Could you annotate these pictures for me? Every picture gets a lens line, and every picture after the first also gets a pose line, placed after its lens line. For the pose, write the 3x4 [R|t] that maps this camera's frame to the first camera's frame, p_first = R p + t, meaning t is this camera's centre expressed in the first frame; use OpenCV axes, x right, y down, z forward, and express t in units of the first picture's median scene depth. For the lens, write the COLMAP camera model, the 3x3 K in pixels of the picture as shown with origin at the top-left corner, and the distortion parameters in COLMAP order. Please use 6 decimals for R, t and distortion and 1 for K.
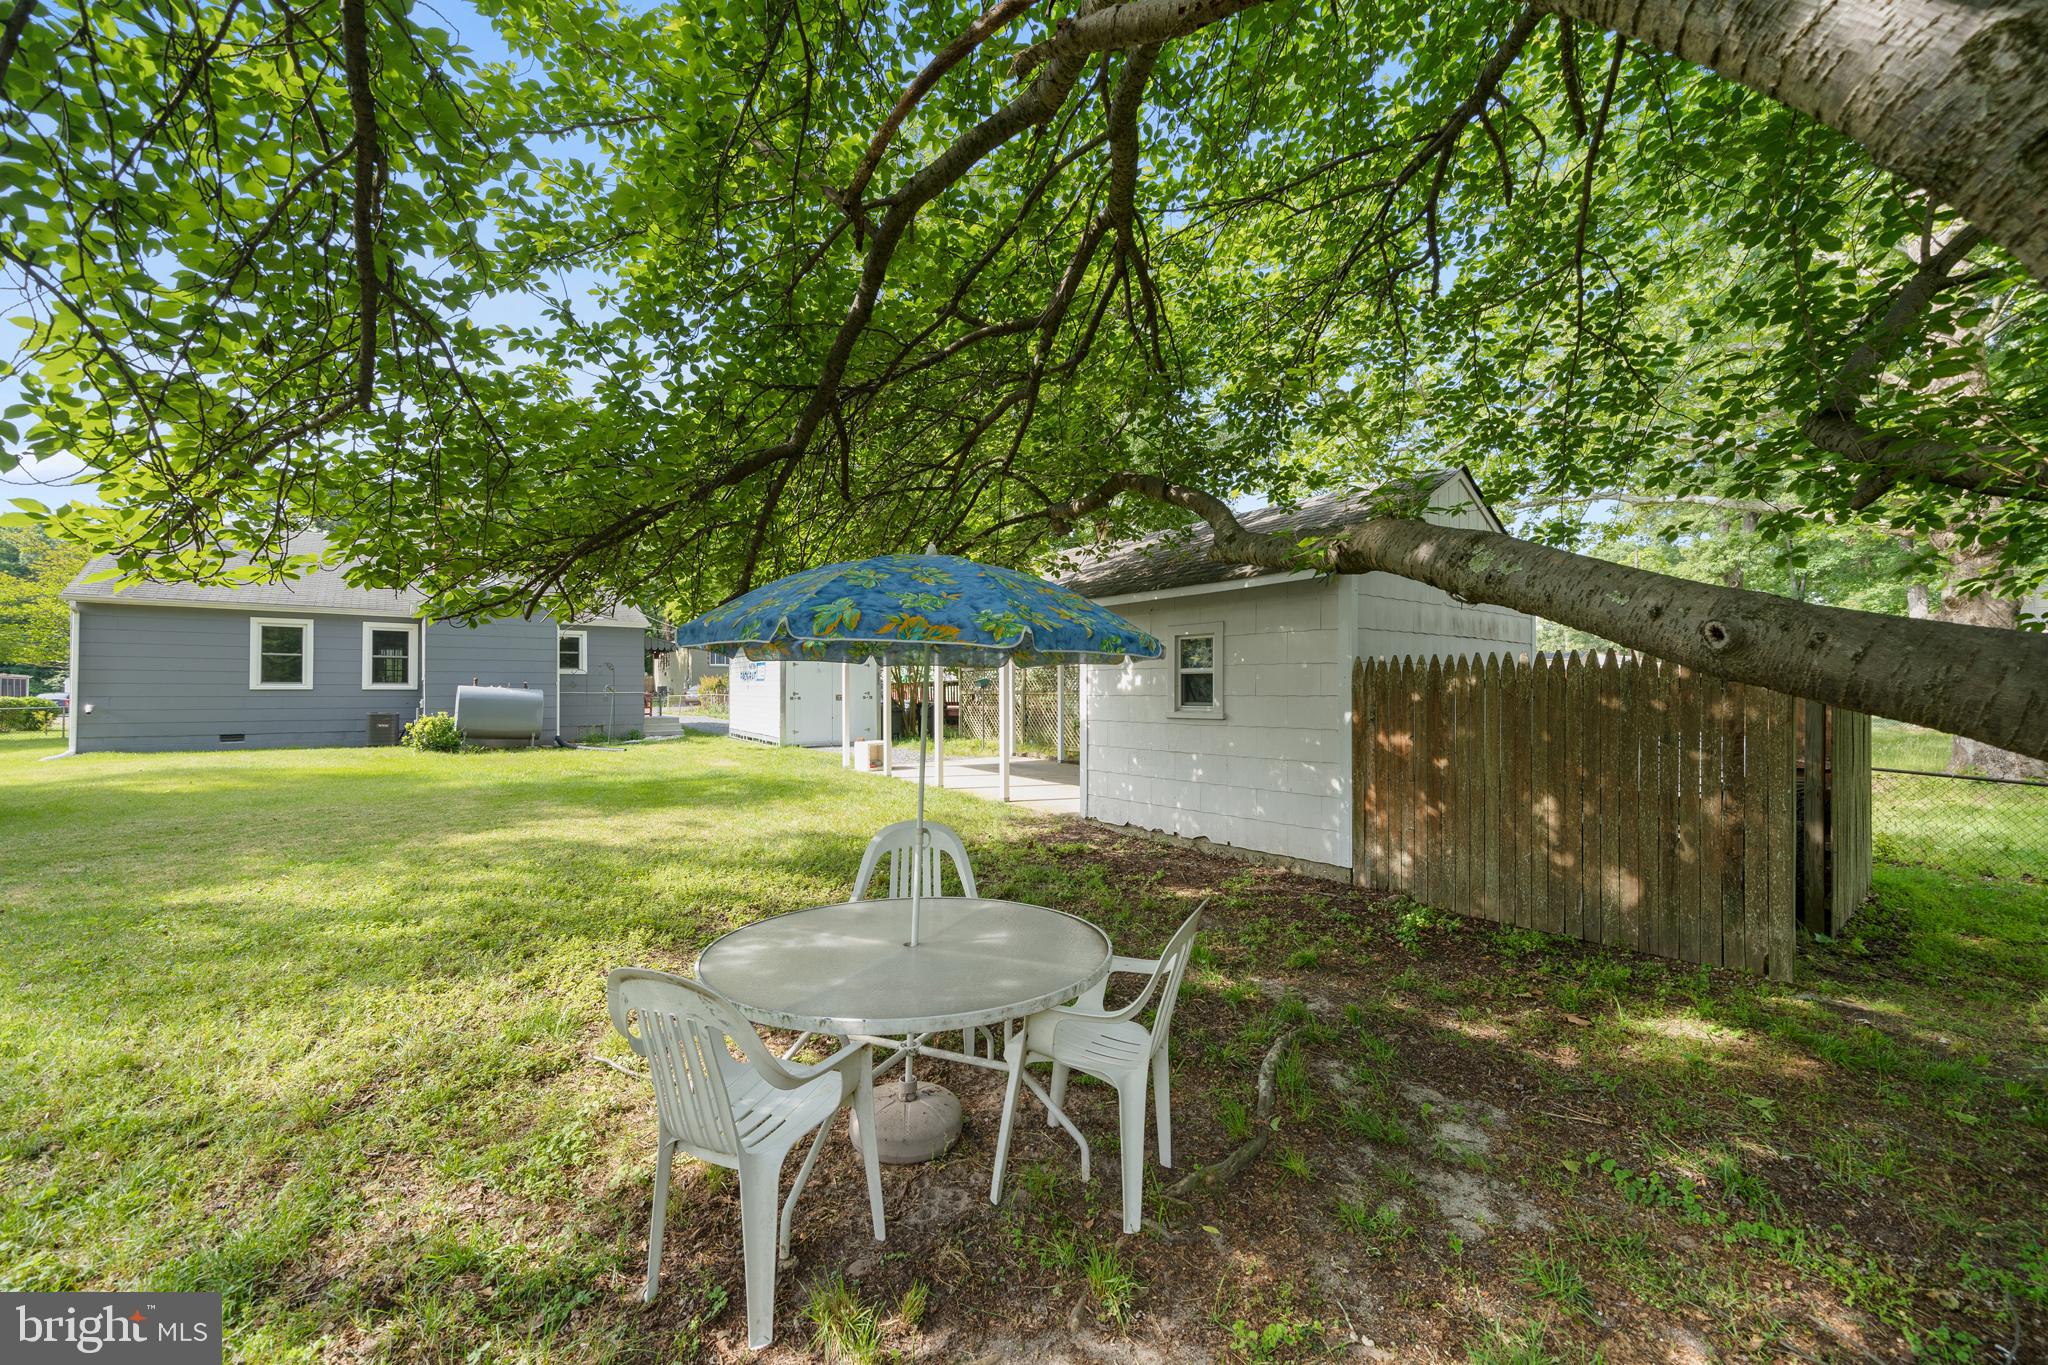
lens RADIAL K [[784.2, 0, 1036.0], [0, 784.2, 678.8], [0, 0, 1]] dist [0.000262, -0.000410]
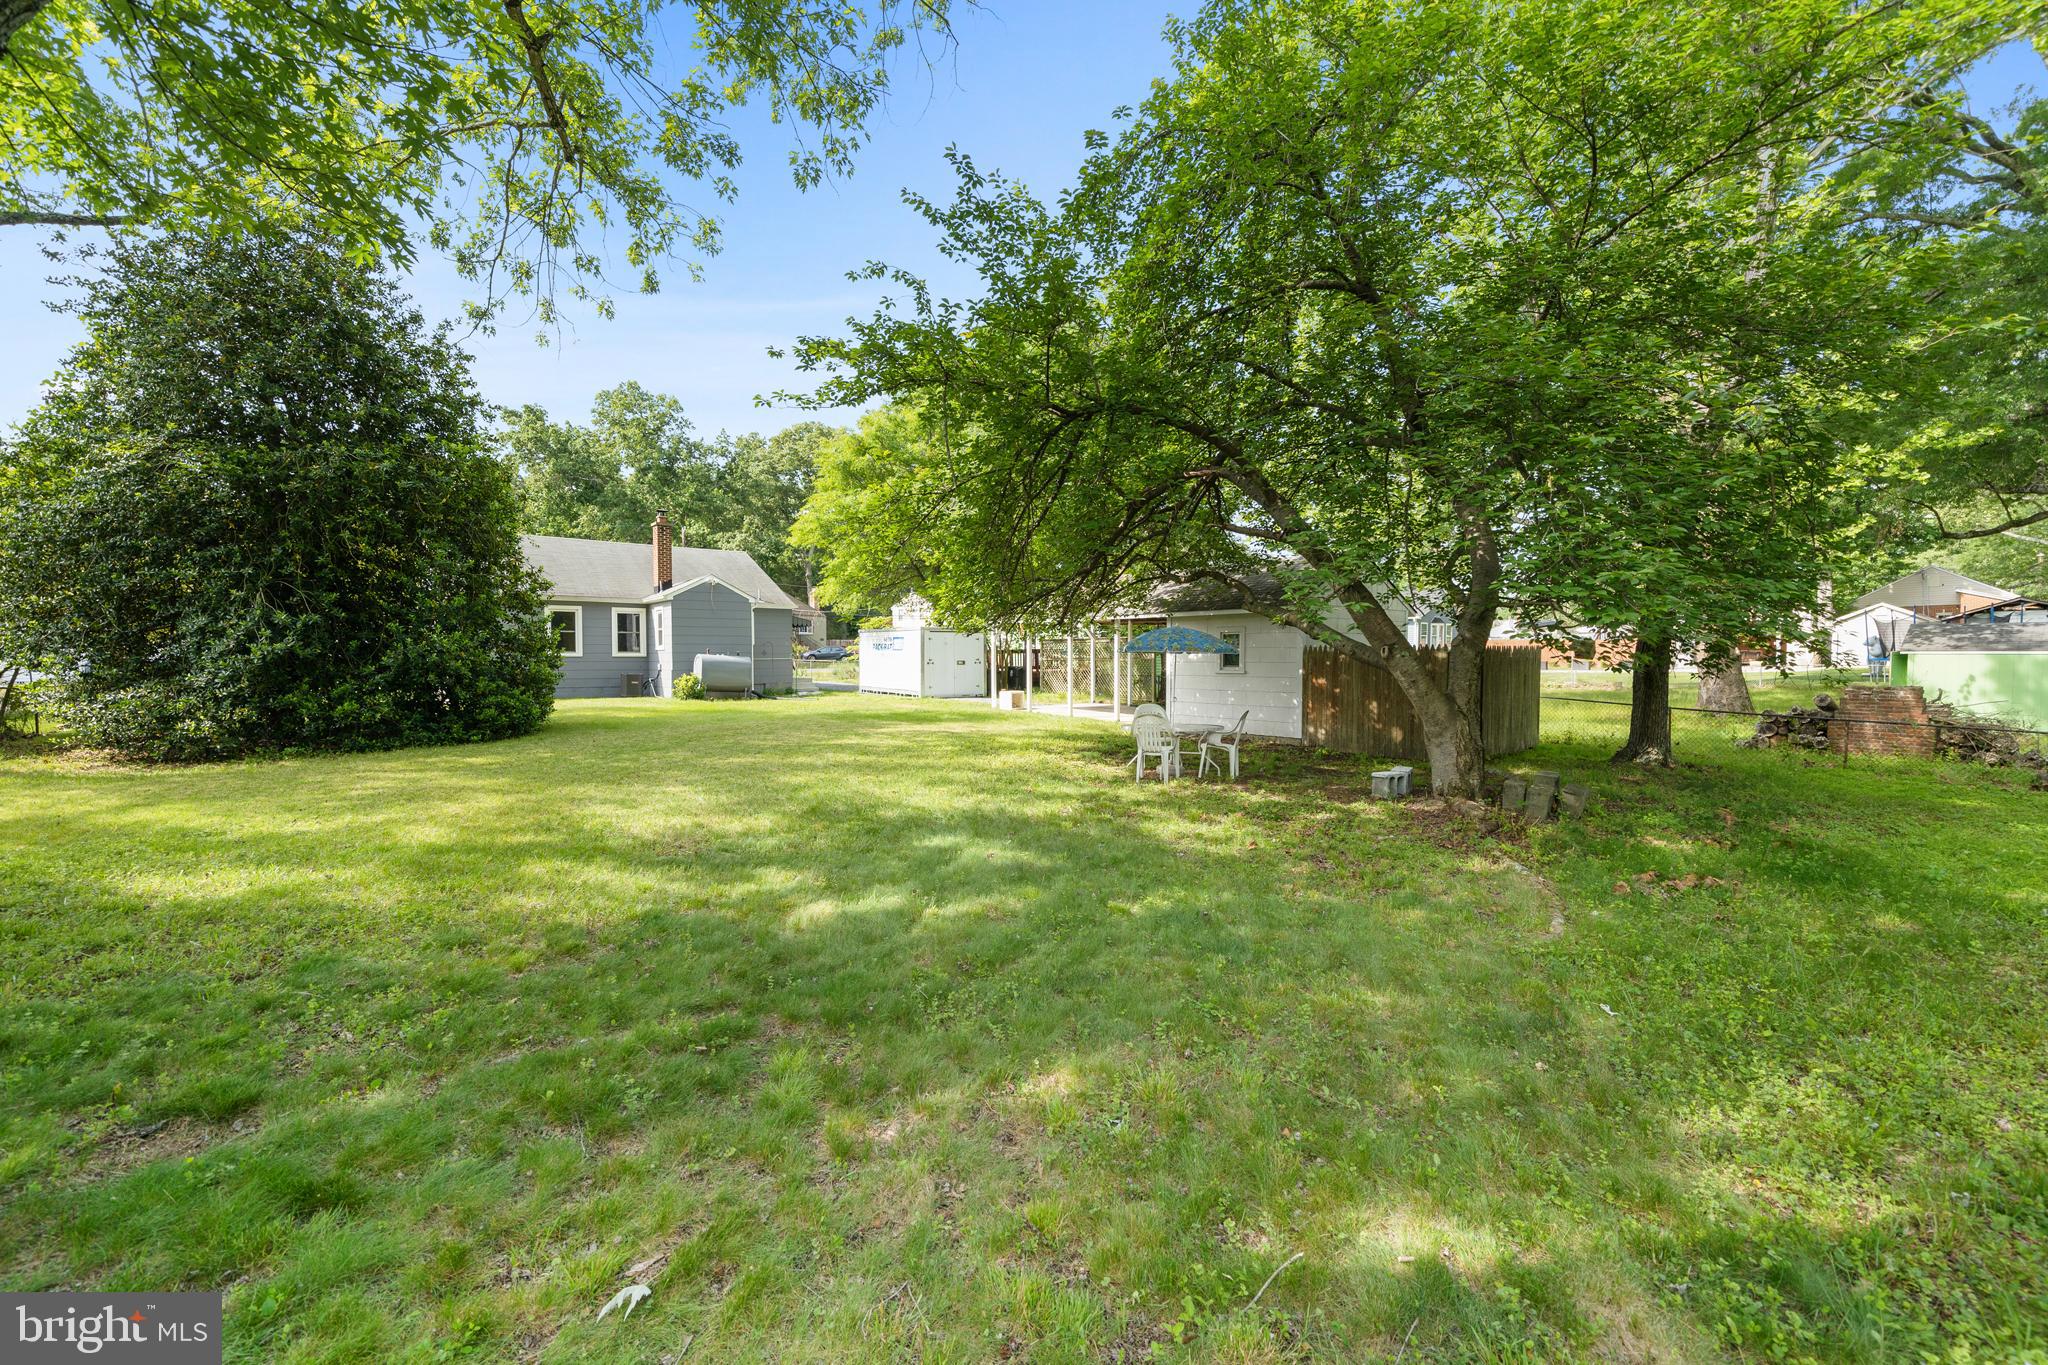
lens RADIAL K [[829.9, 0, 1024.0], [0, 829.9, 682.5], [0, 0, 1]] dist [0.000865, 0.000168]
pose [[0.999882, 0.003753, 0.014871, -0.162247], [-0.004394, 0.999049, 0.043371, -0.007965], [-0.014694, -0.043432, 0.998948, -0.512997]]
